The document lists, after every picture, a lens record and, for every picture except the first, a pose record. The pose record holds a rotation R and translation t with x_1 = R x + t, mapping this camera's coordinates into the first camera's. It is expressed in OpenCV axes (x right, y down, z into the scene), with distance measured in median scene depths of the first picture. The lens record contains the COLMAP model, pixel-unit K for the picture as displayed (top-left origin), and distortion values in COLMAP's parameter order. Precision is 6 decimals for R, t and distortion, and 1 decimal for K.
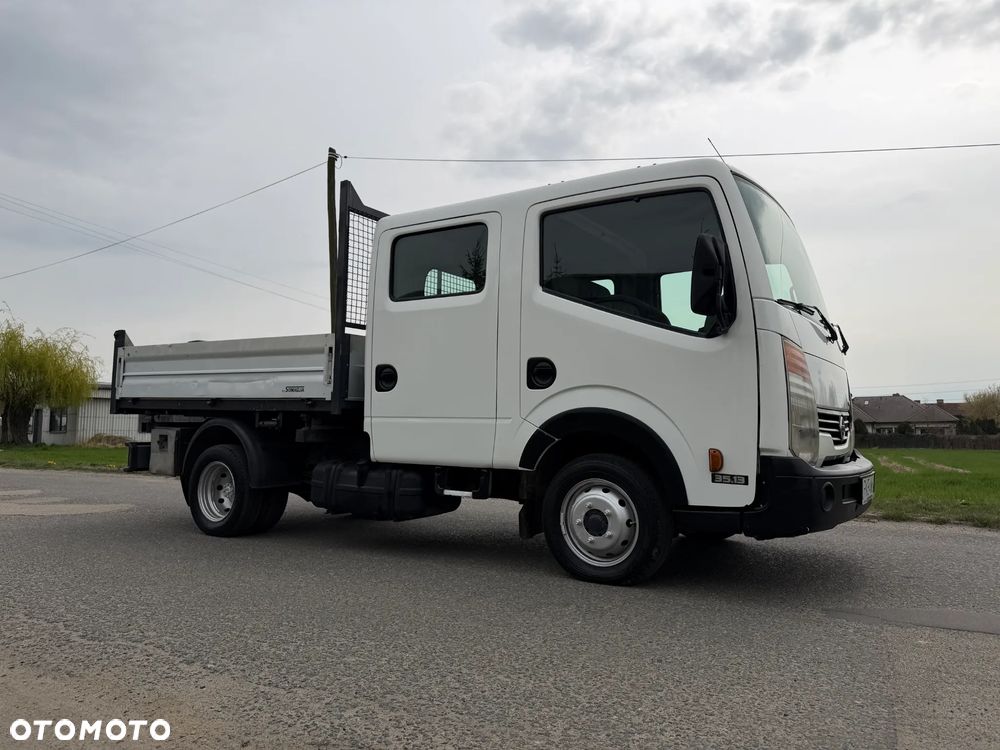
lens RADIAL K [[703.2, 0, 502.6], [0, 703.2, 363.2], [0, 0, 1]] dist [0.079883, -0.104460]
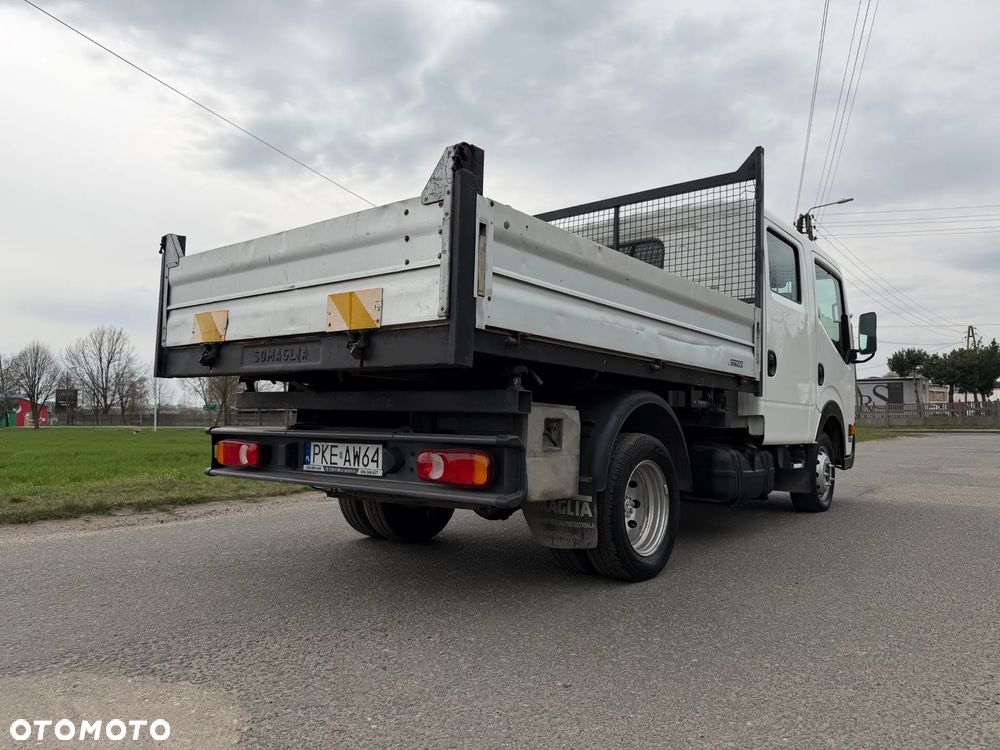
lens RADIAL K [[703.9, 0, 500.0], [0, 703.9, 375.0], [0, 0, 1]] dist [0.078947, -0.104018]
pose [[0.108978, 0.053271, 0.992616, -1.330745], [-0.103273, 0.993766, -0.041994, 0.132127], [-0.988665, -0.097934, 0.113800, 1.363223]]
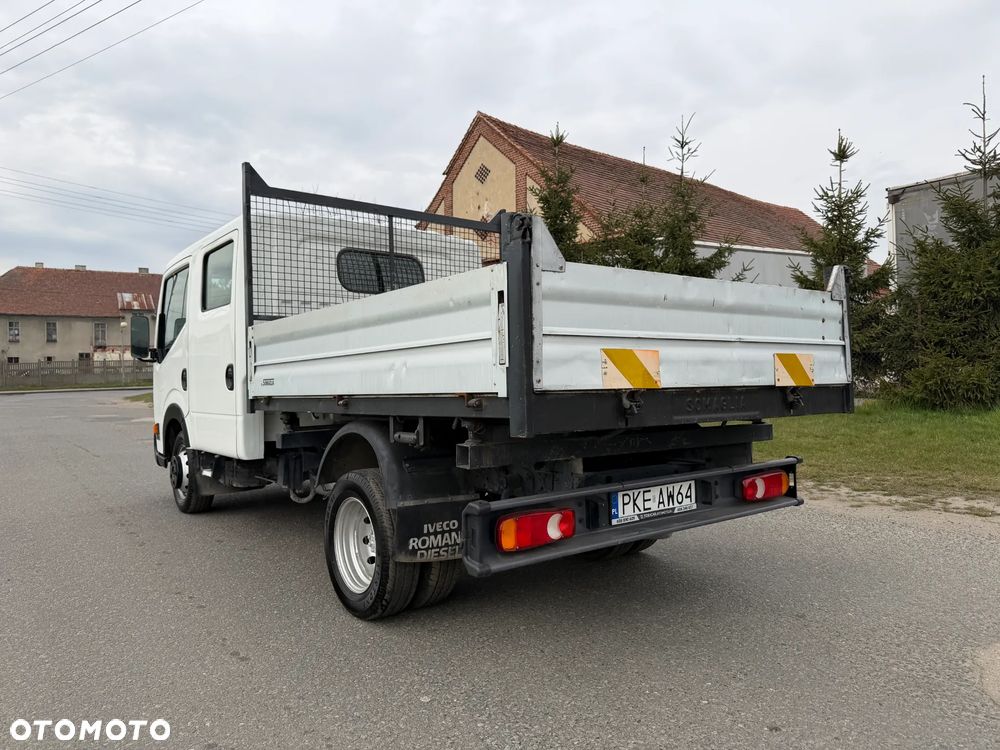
lens RADIAL K [[703.2, 0, 502.6], [0, 703.2, 363.2], [0, 0, 1]] dist [0.079883, -0.104460]
pose [[-0.940303, 0.011325, 0.340149, -0.701239], [-0.024150, 0.994707, -0.099877, 0.139161], [-0.339480, -0.102129, -0.935053, 2.375479]]
